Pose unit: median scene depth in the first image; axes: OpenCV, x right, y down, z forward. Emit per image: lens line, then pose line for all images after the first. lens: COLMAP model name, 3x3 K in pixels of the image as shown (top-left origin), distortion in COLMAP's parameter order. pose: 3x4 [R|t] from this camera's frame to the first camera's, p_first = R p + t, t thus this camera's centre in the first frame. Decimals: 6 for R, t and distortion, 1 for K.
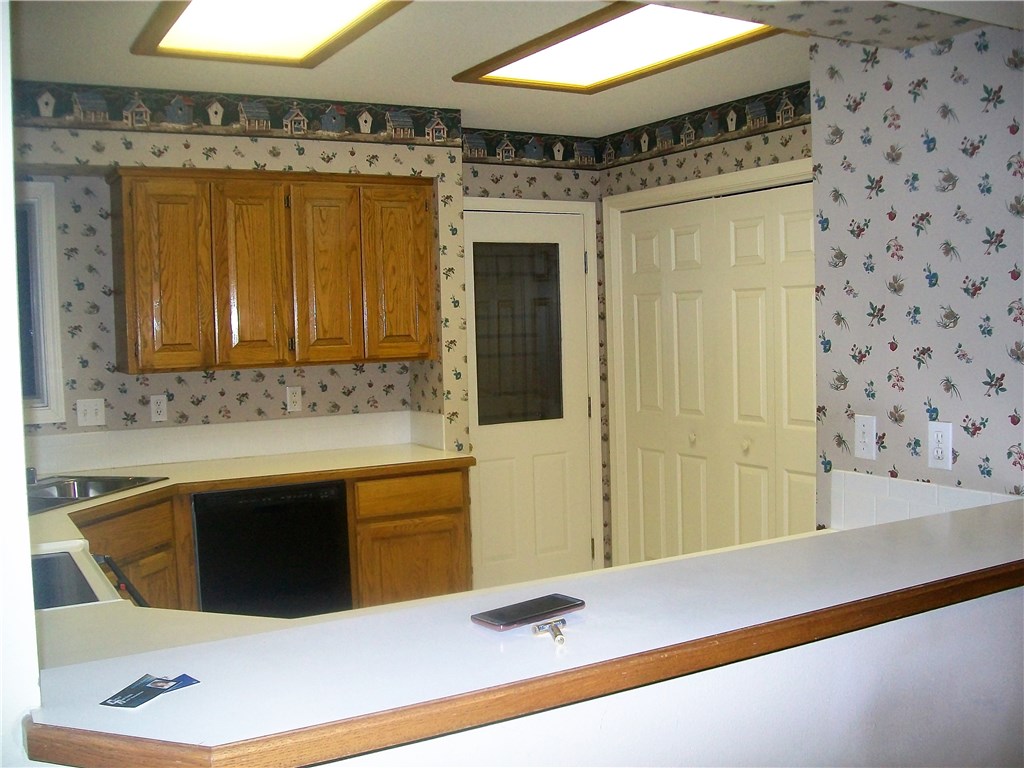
lens RADIAL K [[1043.7, 0, 512.0], [0, 1043.7, 384.0], [0, 0, 1]] dist [-0.195433, 0.151008]
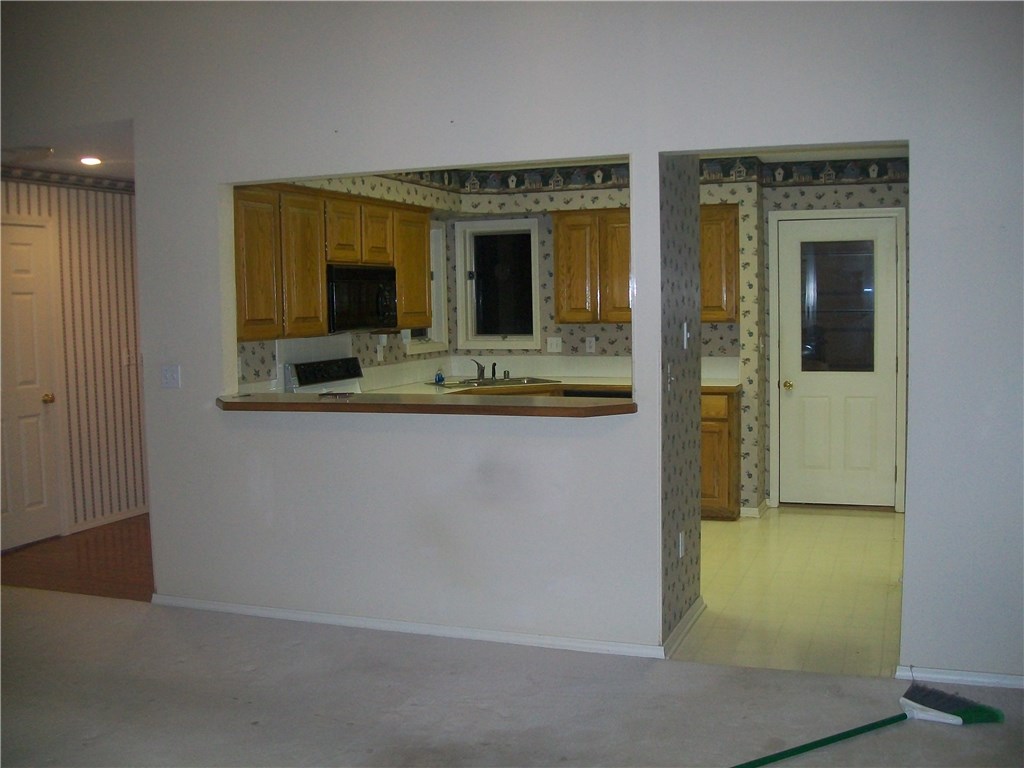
lens RADIAL K [[1043.7, 0, 512.0], [0, 1043.7, 384.0], [0, 0, 1]] dist [-0.195433, 0.151008]
pose [[0.630964, 0.076338, -0.772048, 0.913089], [-0.046840, 0.997080, 0.060309, -0.010147], [0.774397, -0.001890, 0.632697, -0.216489]]
